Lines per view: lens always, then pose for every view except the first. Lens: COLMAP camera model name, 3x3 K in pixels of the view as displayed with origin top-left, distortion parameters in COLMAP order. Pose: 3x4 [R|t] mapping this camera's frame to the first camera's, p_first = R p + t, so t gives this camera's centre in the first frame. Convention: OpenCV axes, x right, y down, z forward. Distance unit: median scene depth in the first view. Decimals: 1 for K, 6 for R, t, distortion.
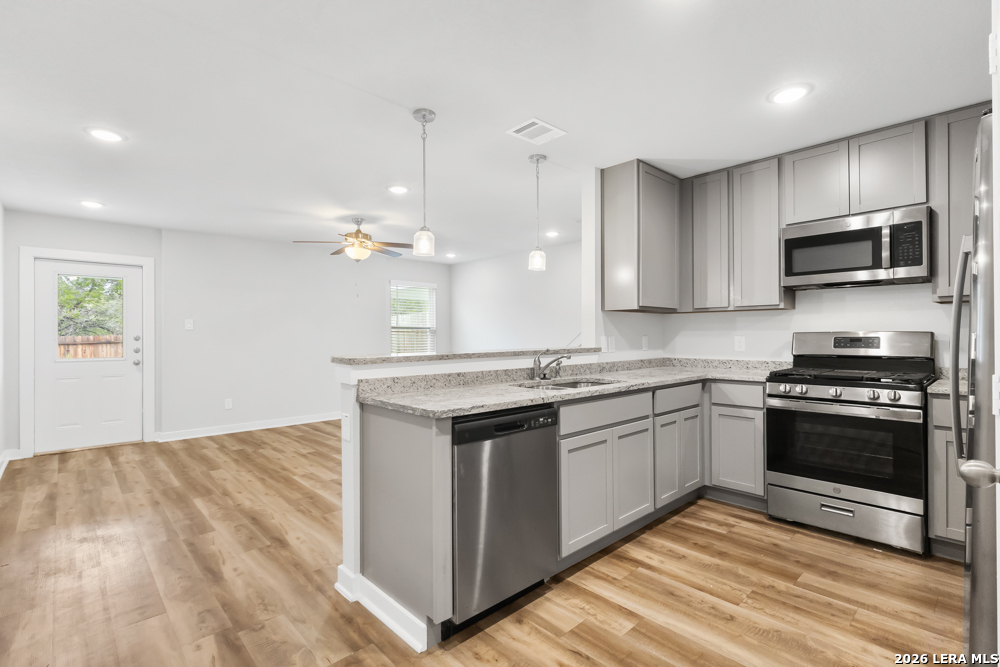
lens RADIAL K [[466.2, 0, 500.4], [0, 466.2, 336.5], [0, 0, 1]] dist [0.001783, 0.000211]
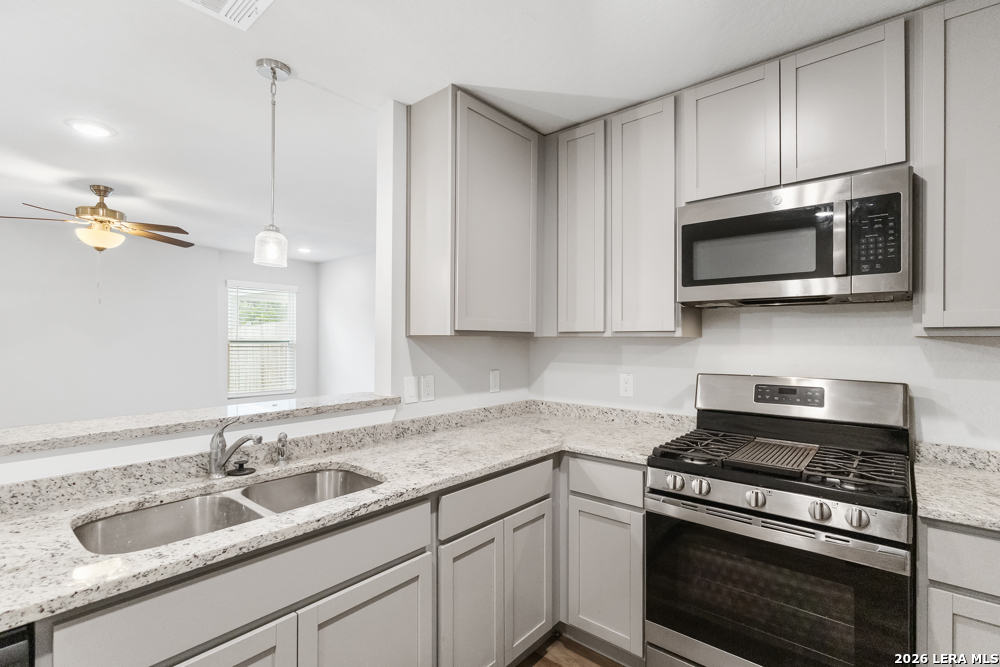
lens RADIAL K [[464.4, 0, 506.2], [0, 464.4, 341.2], [0, 0, 1]] dist [0.002500, 0.000604]
pose [[0.992860, 0.006992, 0.119078, 0.291325], [-0.007196, 0.999973, 0.001289, -0.052760], [-0.119066, -0.002137, 0.992884, 0.397143]]
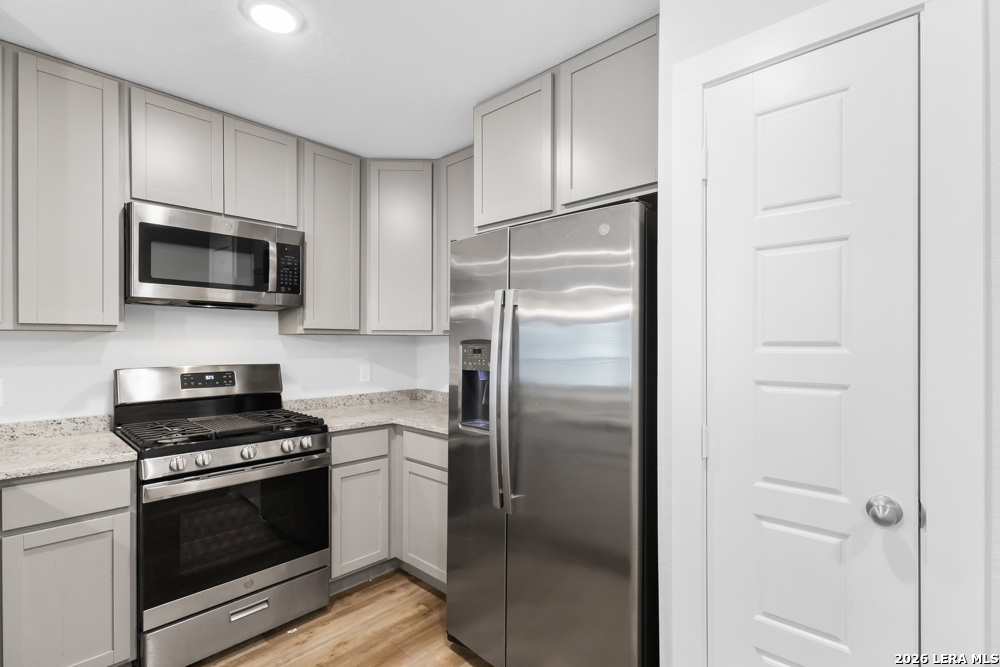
lens RADIAL K [[475.1, 0, 500.9], [0, 475.1, 344.7], [0, 0, 1]] dist [0.001521, -0.000109]
pose [[-0.064572, -0.002688, 0.997909, -0.049528], [-0.001004, 0.999996, 0.002629, -0.044277], [-0.997913, -0.000832, -0.064575, 0.526310]]
